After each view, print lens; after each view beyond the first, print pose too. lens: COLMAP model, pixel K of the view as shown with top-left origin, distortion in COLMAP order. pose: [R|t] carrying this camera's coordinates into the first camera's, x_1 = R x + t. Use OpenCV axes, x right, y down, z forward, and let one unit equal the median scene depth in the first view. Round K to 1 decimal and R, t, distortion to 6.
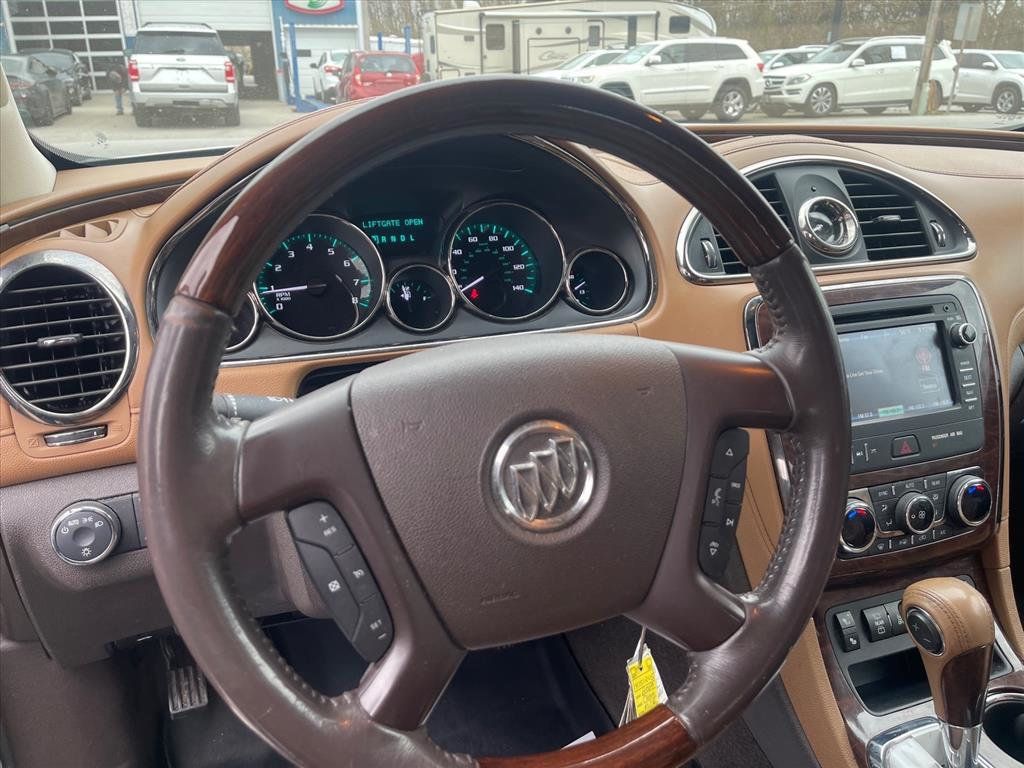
lens RADIAL K [[743.0, 0, 518.3], [0, 743.0, 386.3], [0, 0, 1]] dist [0.056734, -0.091382]
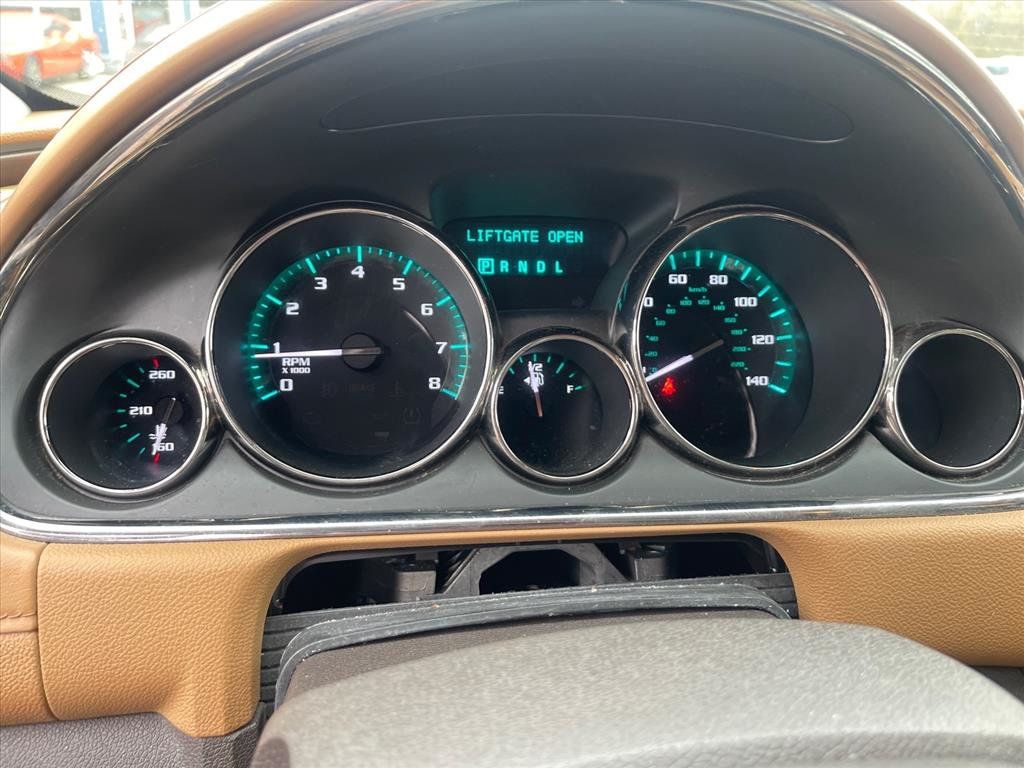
lens RADIAL K [[743.0, 0, 518.3], [0, 743.0, 386.3], [0, 0, 1]] dist [0.056734, -0.091382]
pose [[0.979759, 0.111034, -0.166565, -0.080806], [-0.110246, 0.993806, 0.013996, -0.130156], [0.167088, 0.004651, 0.985931, 0.525811]]
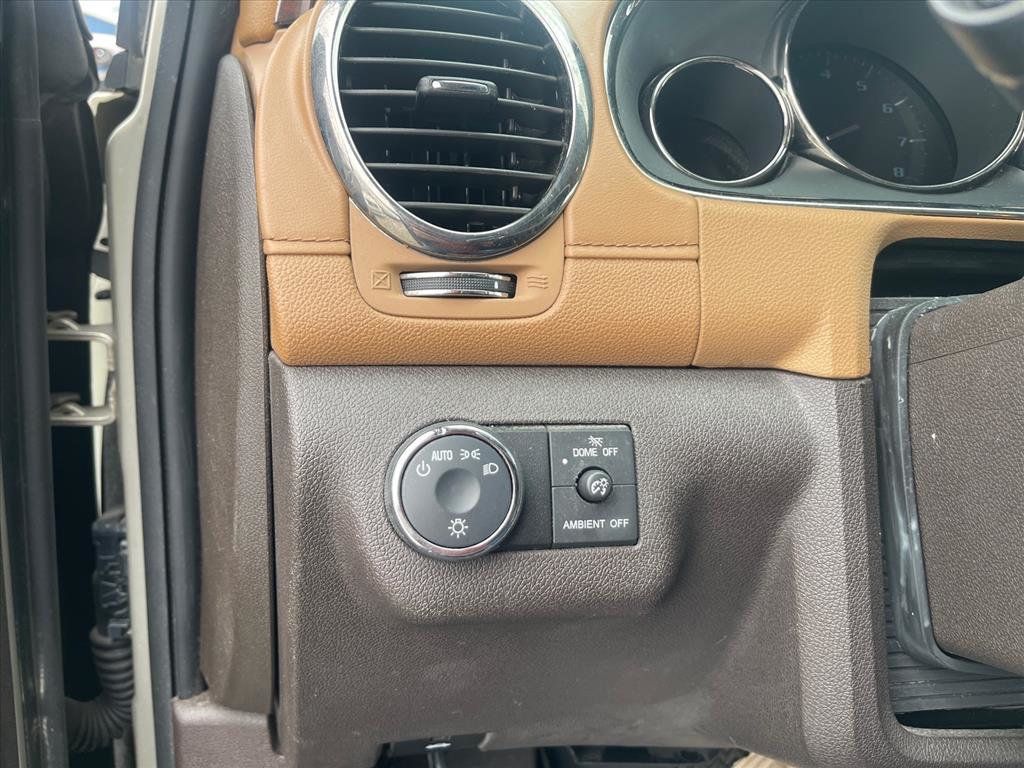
lens RADIAL K [[743.0, 0, 518.3], [0, 743.0, 386.3], [0, 0, 1]] dist [0.056734, -0.091382]
pose [[0.968719, 0.092364, -0.230331, -0.355655], [-0.129249, 0.980116, -0.150558, 0.158298], [0.211845, 0.175618, 0.961395, 0.458218]]
